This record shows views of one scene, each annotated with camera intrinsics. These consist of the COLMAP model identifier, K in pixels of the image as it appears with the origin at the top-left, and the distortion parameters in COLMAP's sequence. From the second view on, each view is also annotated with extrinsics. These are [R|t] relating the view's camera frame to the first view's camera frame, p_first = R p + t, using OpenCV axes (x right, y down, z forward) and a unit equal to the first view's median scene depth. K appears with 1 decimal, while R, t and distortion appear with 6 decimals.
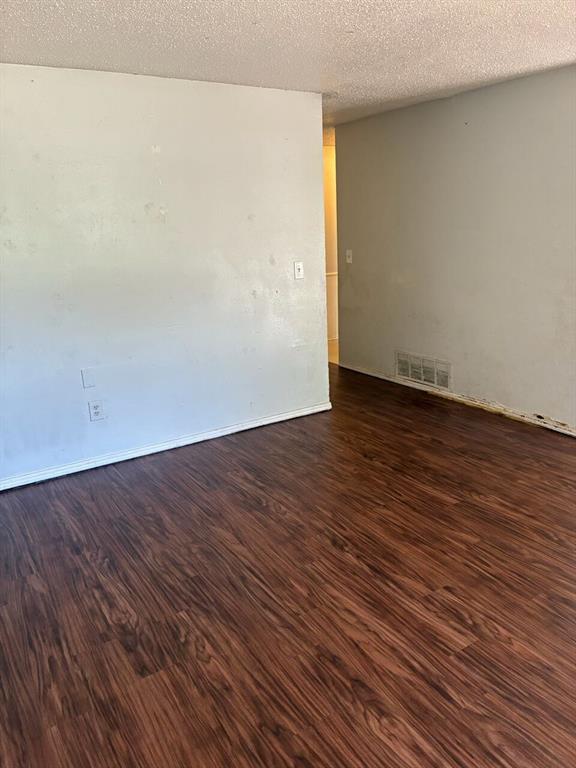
lens RADIAL K [[584.8, 0, 288.9], [0, 584.8, 371.9], [0, 0, 1]] dist [0.045773, -0.040925]
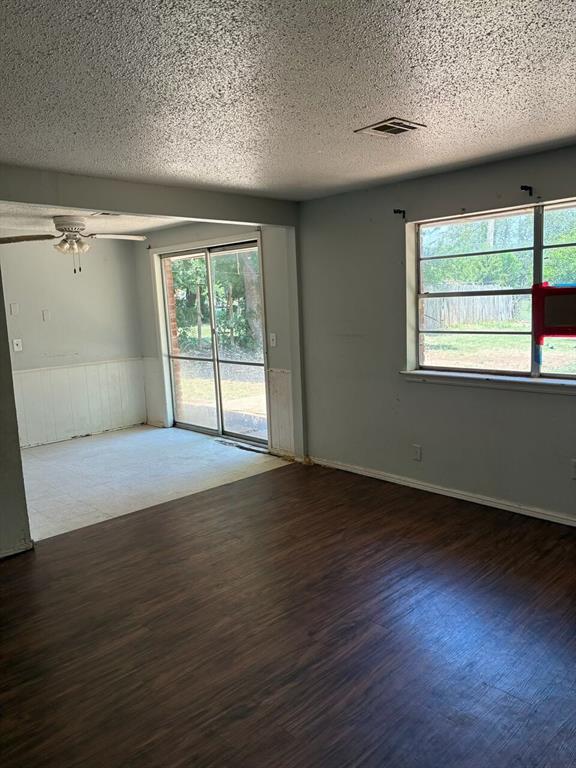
lens RADIAL K [[584.8, 0, 288.9], [0, 584.8, 371.9], [0, 0, 1]] dist [0.045773, -0.040925]
pose [[-0.201615, -0.084022, 0.975854, -0.686728], [0.287243, 0.947435, 0.140921, -0.239583], [-0.936399, 0.308719, -0.166882, 0.975175]]
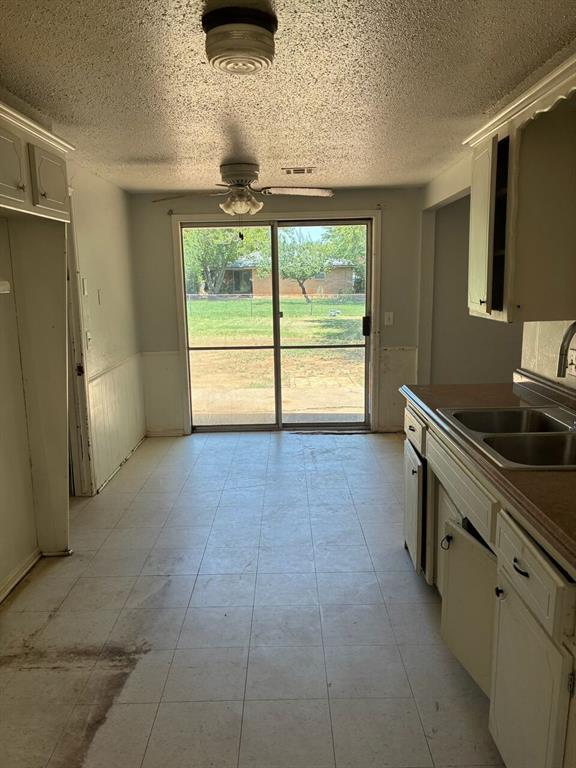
lens RADIAL K [[584.8, 0, 288.9], [0, 584.8, 371.9], [0, 0, 1]] dist [0.045773, -0.040925]
pose [[-0.846341, -0.043295, 0.530879, 0.548021], [0.174381, 0.919241, 0.352970, -0.716514], [-0.503287, 0.391308, -0.770441, 2.560601]]
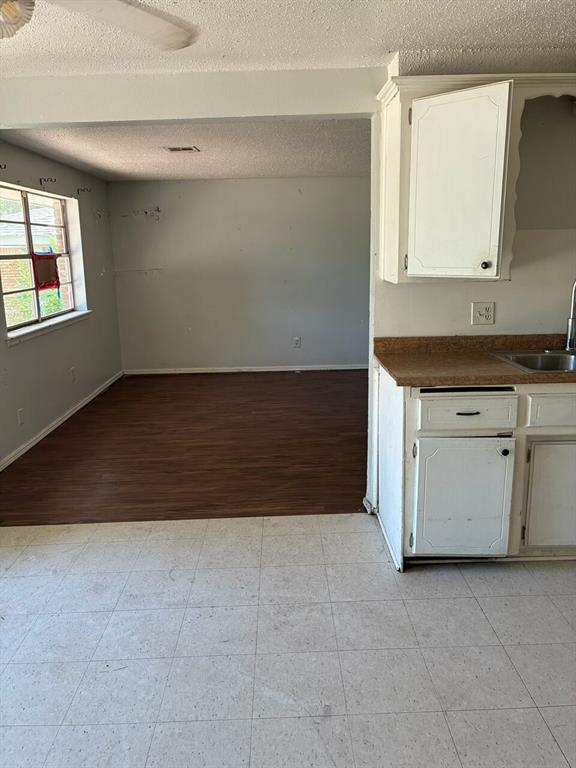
lens RADIAL K [[584.8, 0, 288.9], [0, 584.8, 371.9], [0, 0, 1]] dist [0.045773, -0.040925]
pose [[-0.515298, 0.213874, -0.829895, 1.880096], [-0.177686, 0.920655, 0.347593, -0.522190], [0.838389, 0.326575, -0.436409, 1.773718]]
